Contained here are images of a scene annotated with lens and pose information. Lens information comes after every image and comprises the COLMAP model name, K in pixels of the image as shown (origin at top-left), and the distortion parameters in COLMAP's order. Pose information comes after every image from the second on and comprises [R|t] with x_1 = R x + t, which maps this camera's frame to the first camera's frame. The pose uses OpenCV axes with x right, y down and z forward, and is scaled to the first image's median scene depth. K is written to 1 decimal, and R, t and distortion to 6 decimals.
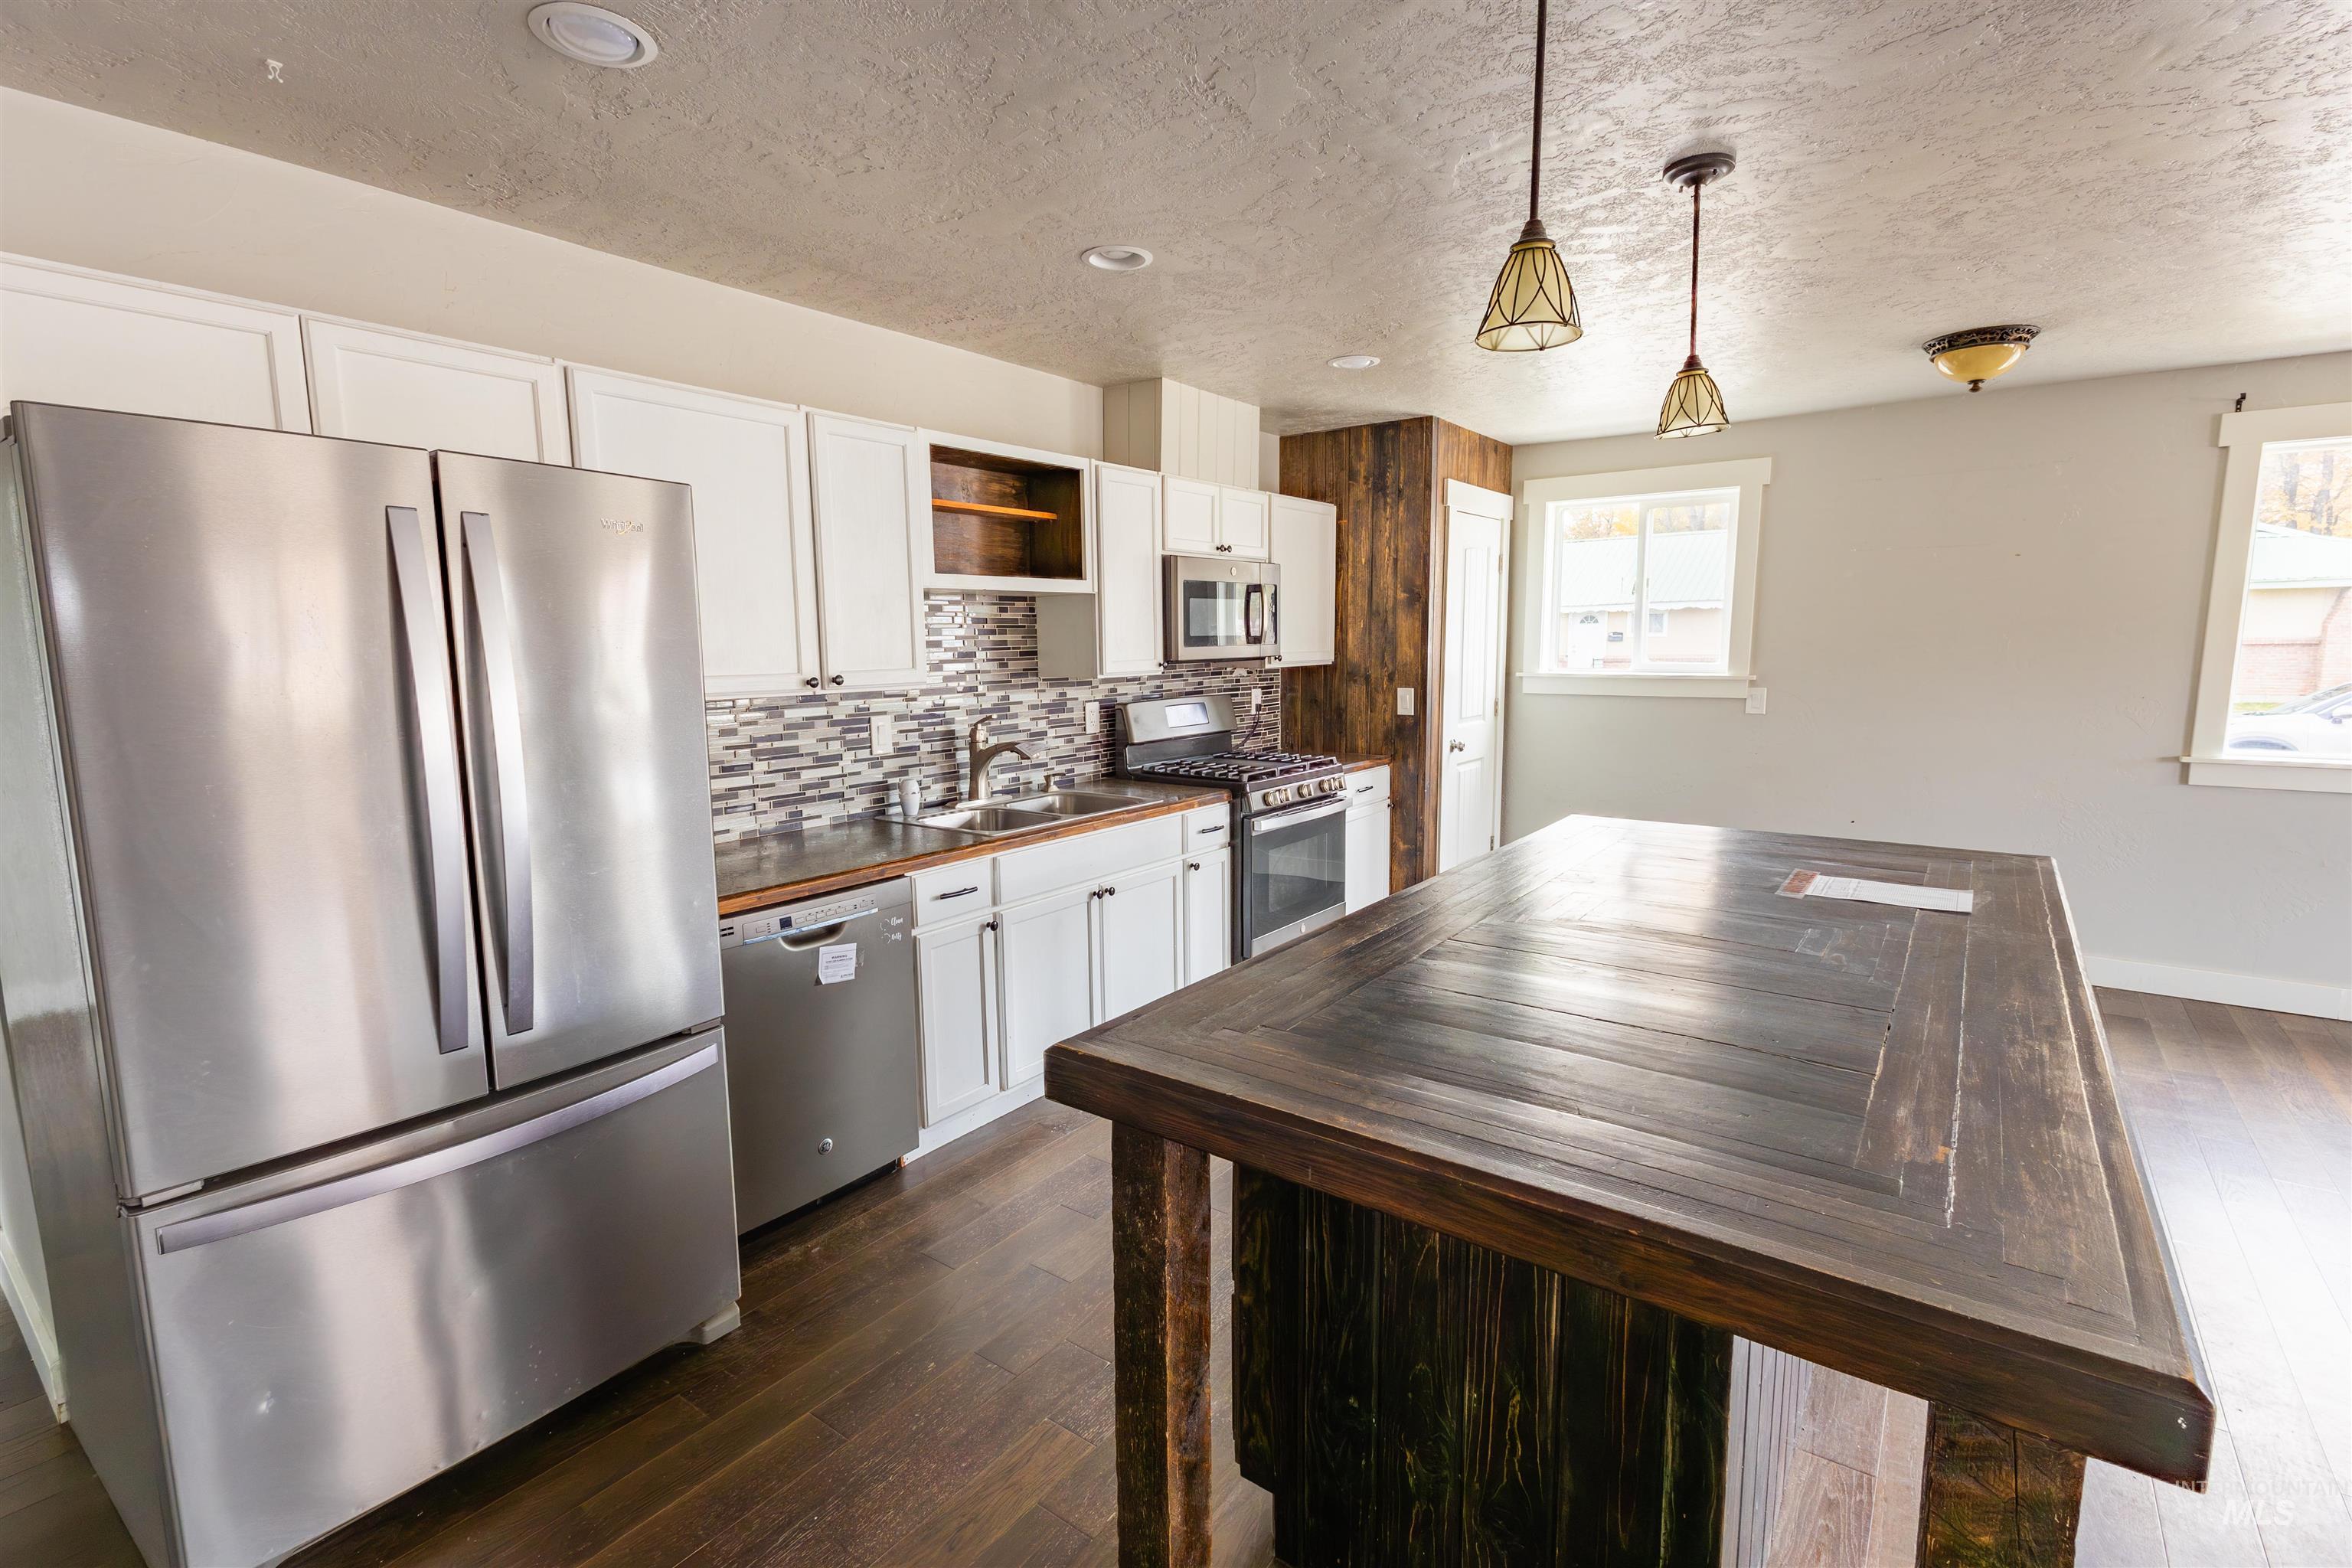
lens RADIAL K [[1066.4, 0, 1184.2], [0, 1066.4, 777.8], [0, 0, 1]] dist [0.004157, 0.000140]
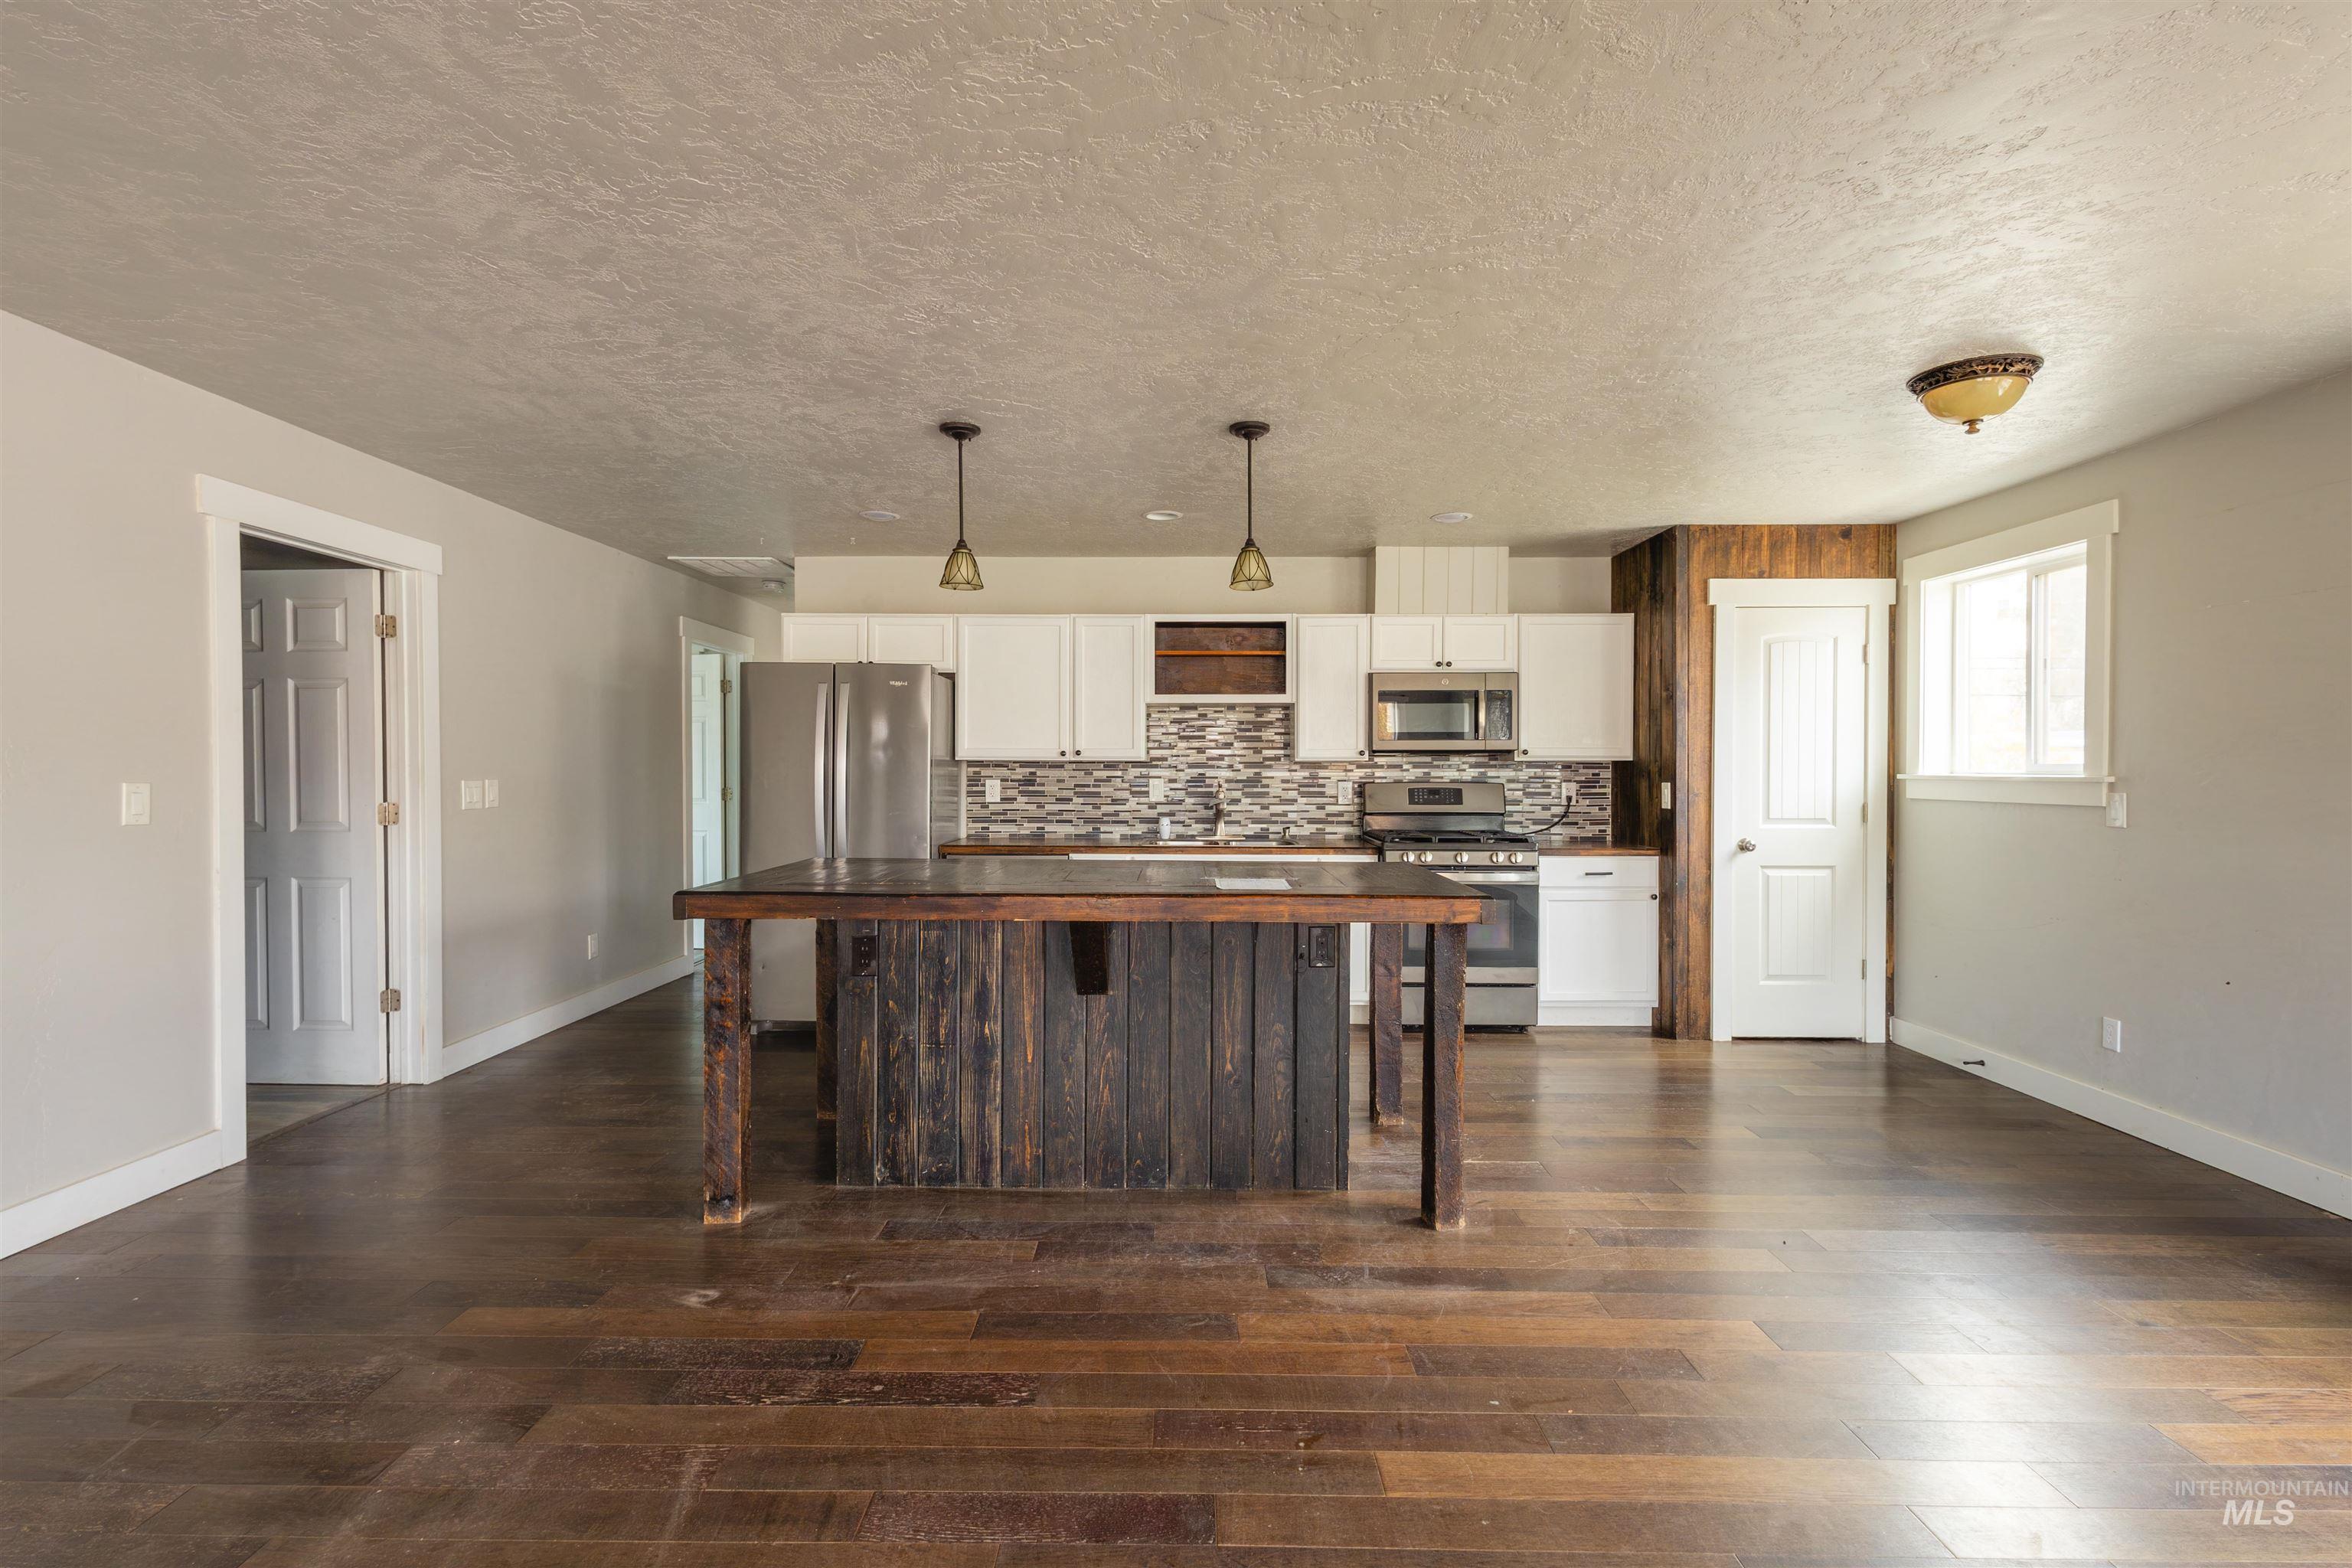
lens RADIAL K [[1066.4, 0, 1184.2], [0, 1066.4, 777.8], [0, 0, 1]] dist [0.004157, 0.000140]
pose [[0.596087, 0.018729, -0.802702, 0.962837], [-0.113789, 0.991608, -0.061363, 0.034513], [0.794816, 0.127916, 0.593216, 0.026321]]
